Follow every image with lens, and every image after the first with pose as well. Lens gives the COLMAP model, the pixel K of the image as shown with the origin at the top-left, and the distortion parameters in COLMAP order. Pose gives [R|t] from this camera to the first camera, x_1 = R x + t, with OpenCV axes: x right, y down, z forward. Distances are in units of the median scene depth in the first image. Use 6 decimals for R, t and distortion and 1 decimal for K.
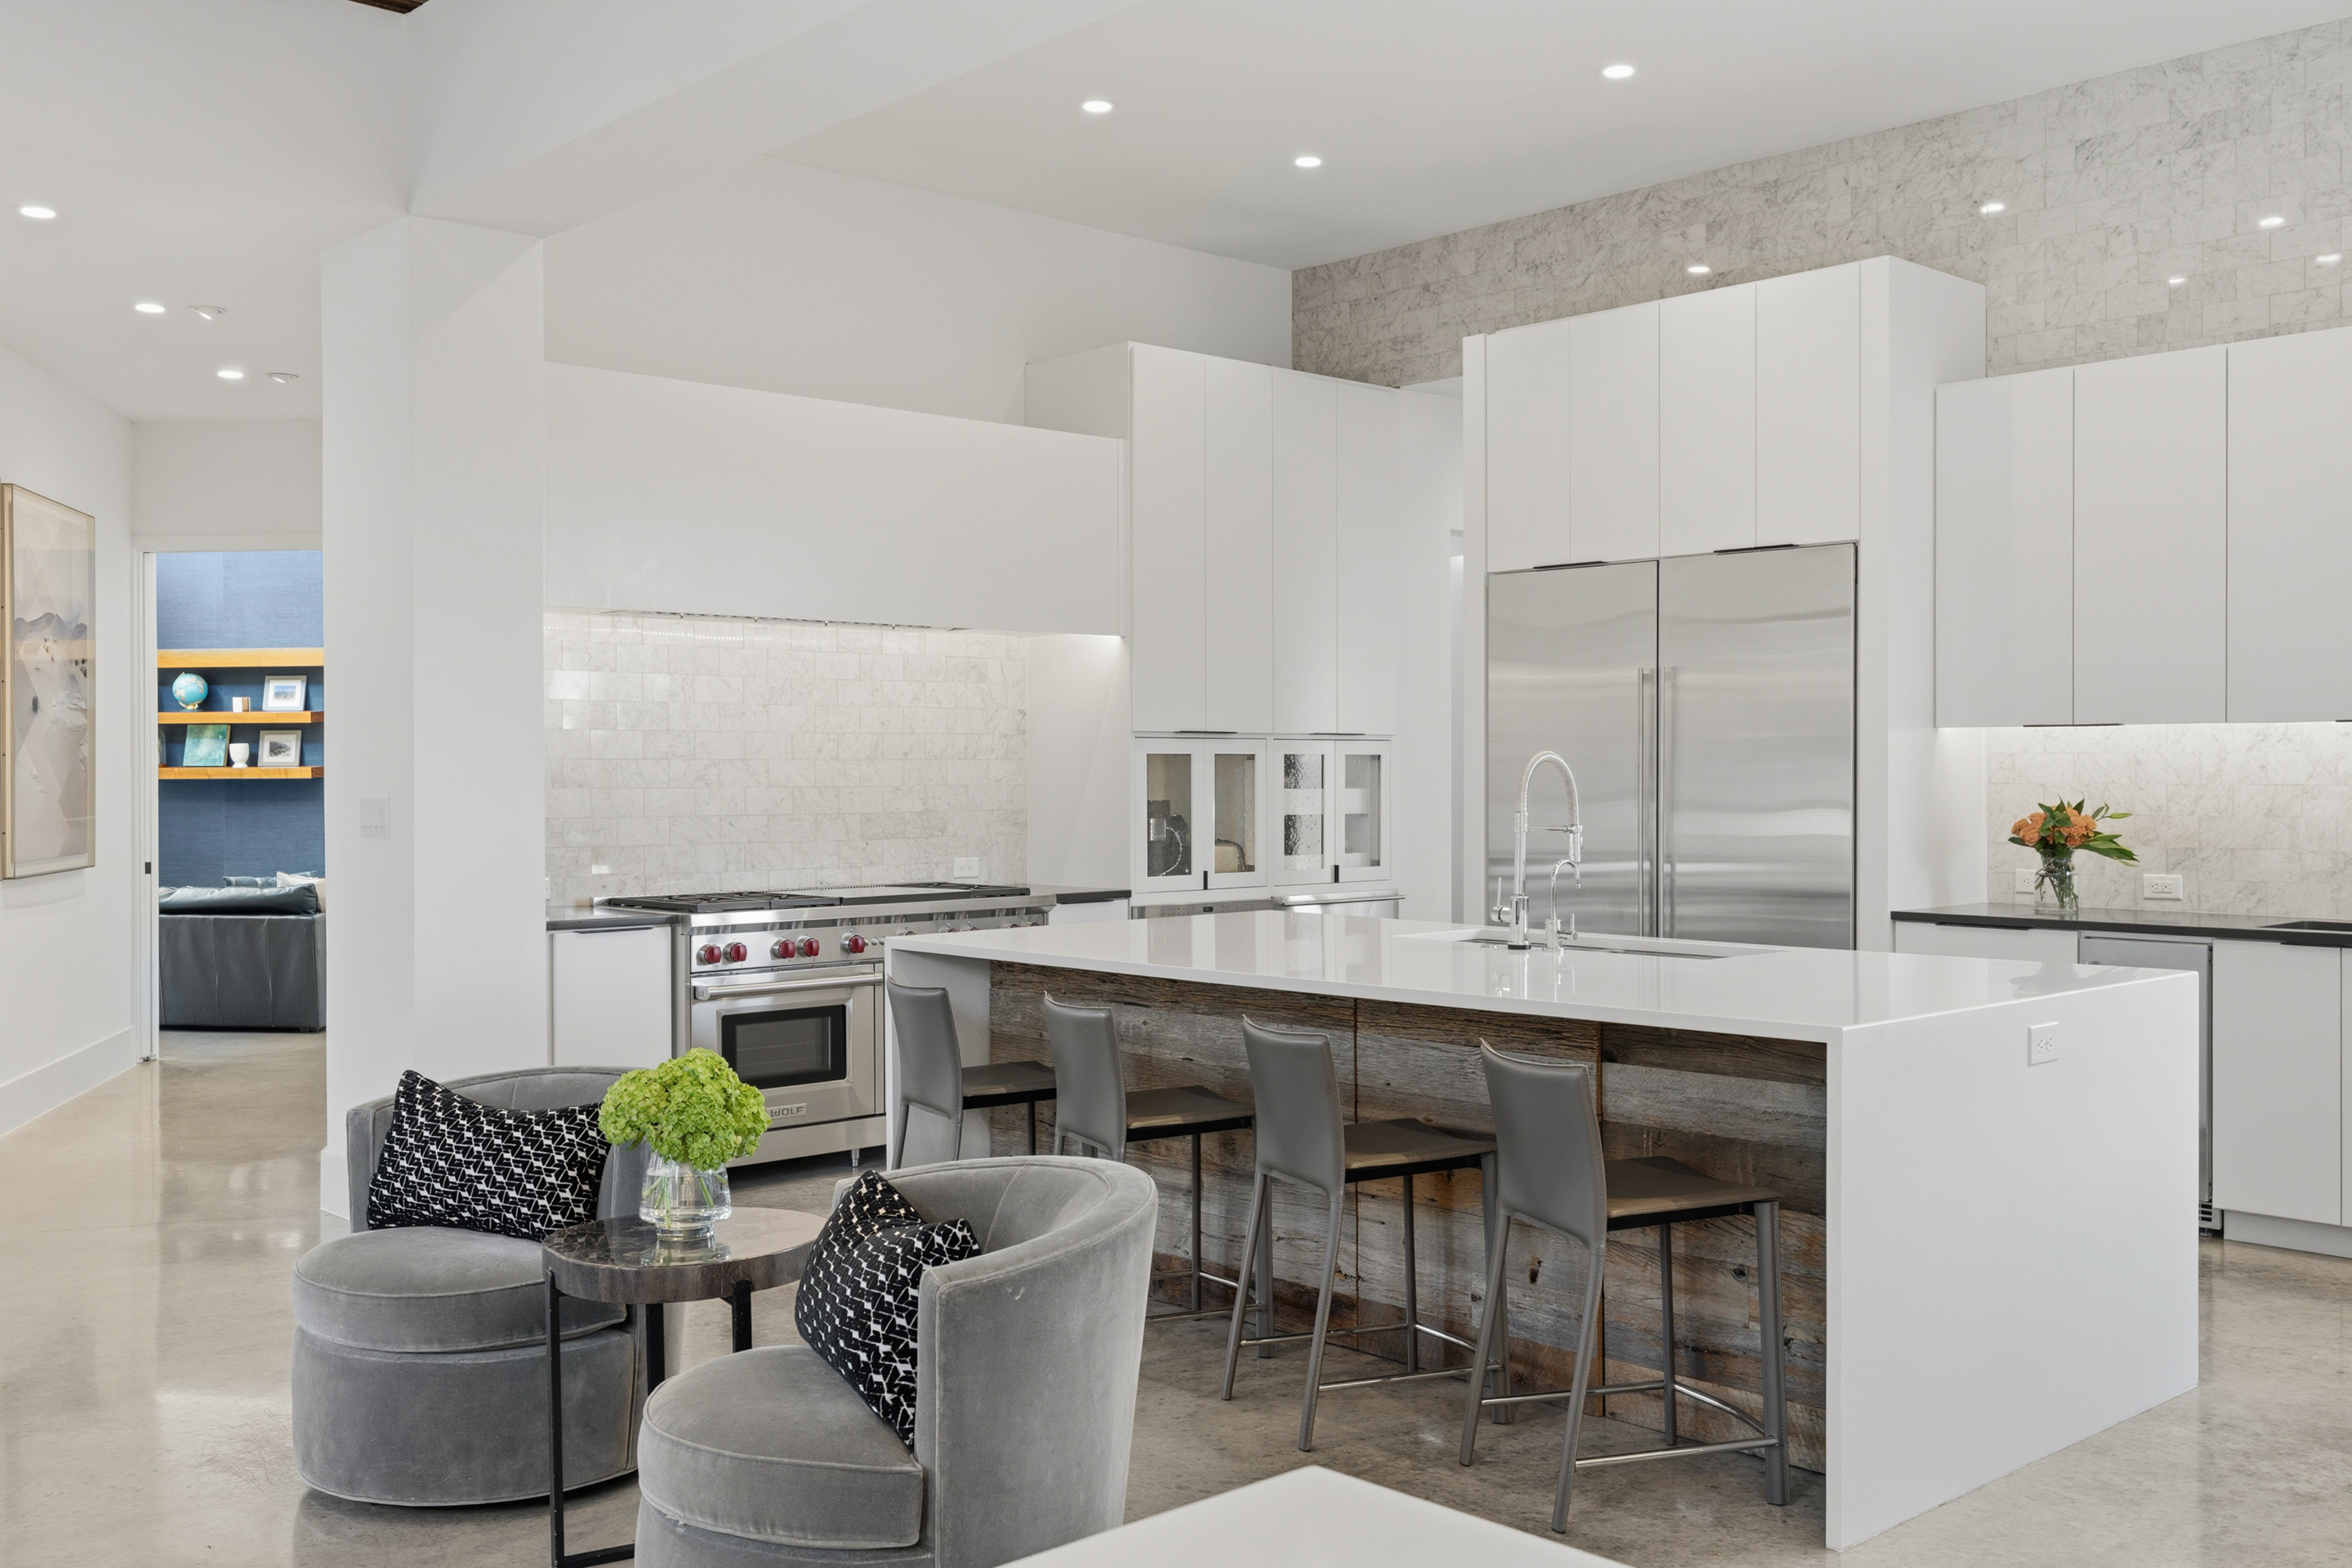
lens RADIAL K [[2147.6, 0, 1176.0], [0, 2147.6, 784.0], [0, 0, 1]] dist [0.008222, 0.004493]
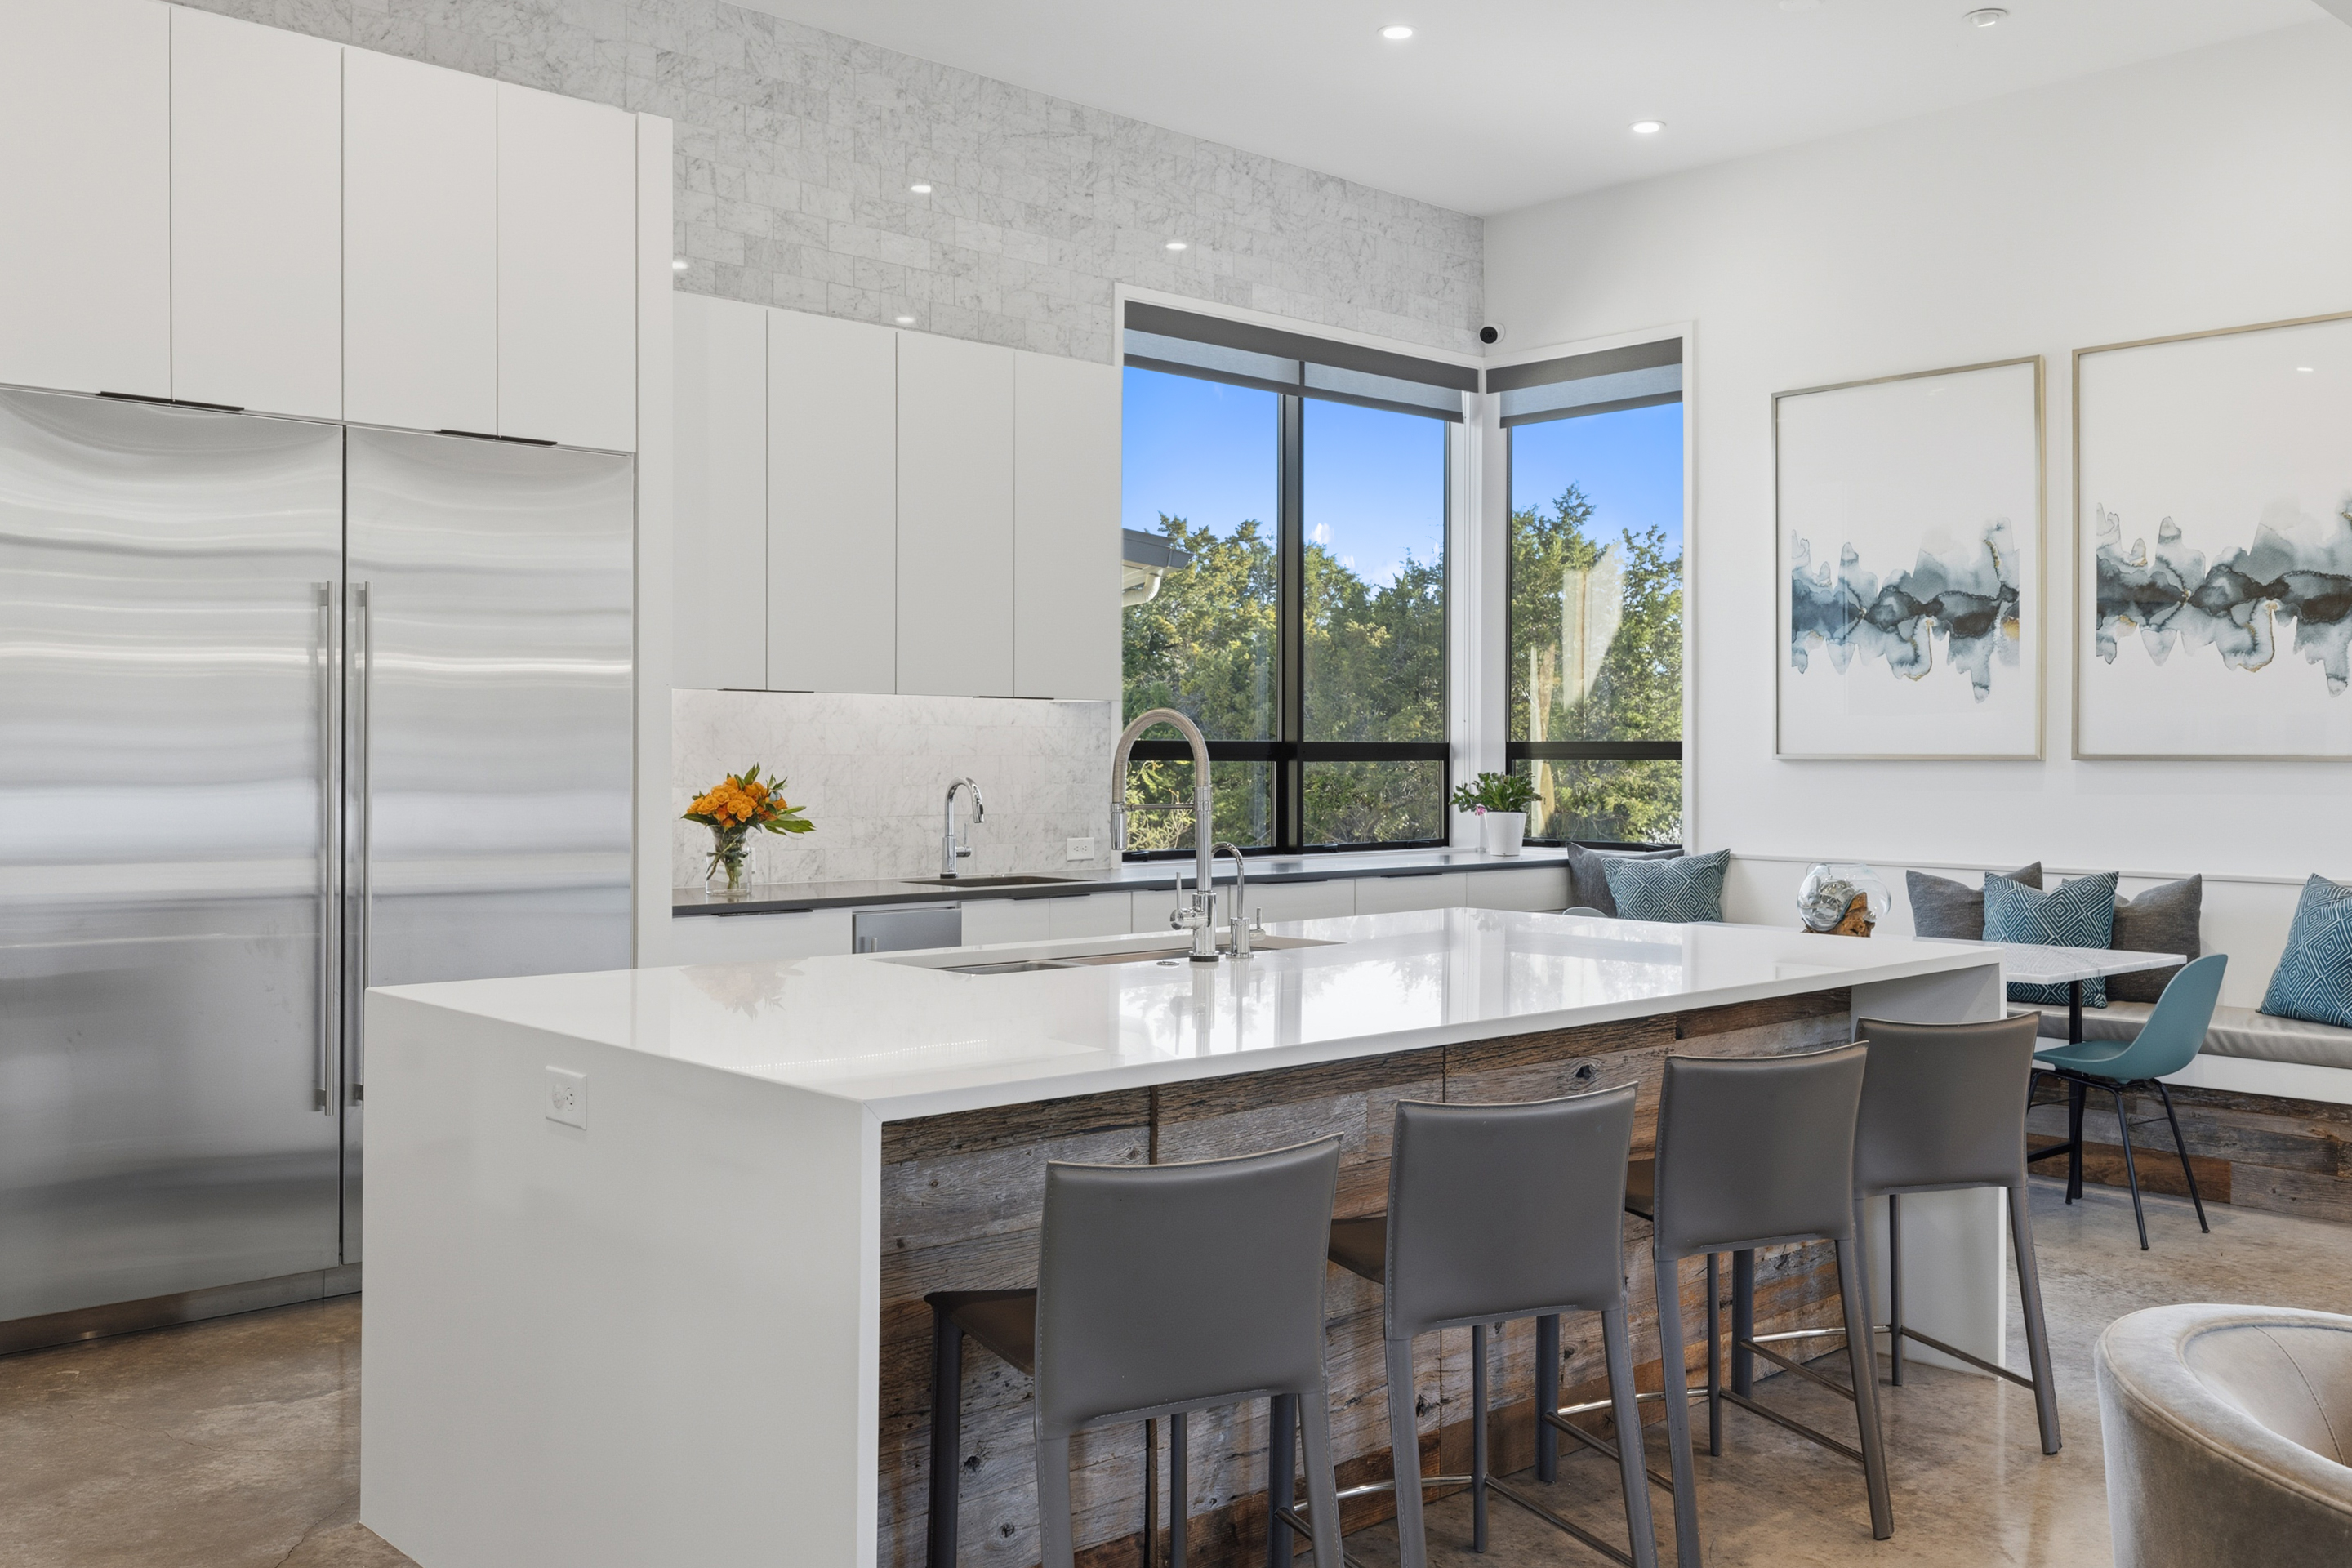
lens RADIAL K [[2061.0, 0, 1176.0], [0, 2061.0, 784.0], [0, 0, 1]] dist [-0.004465, 0.001320]
pose [[0.005081, -0.012370, 0.999911, -0.466329], [0.001082, 0.999923, 0.012365, 0.002285], [-0.999987, 0.001019, 0.005094, 0.795661]]
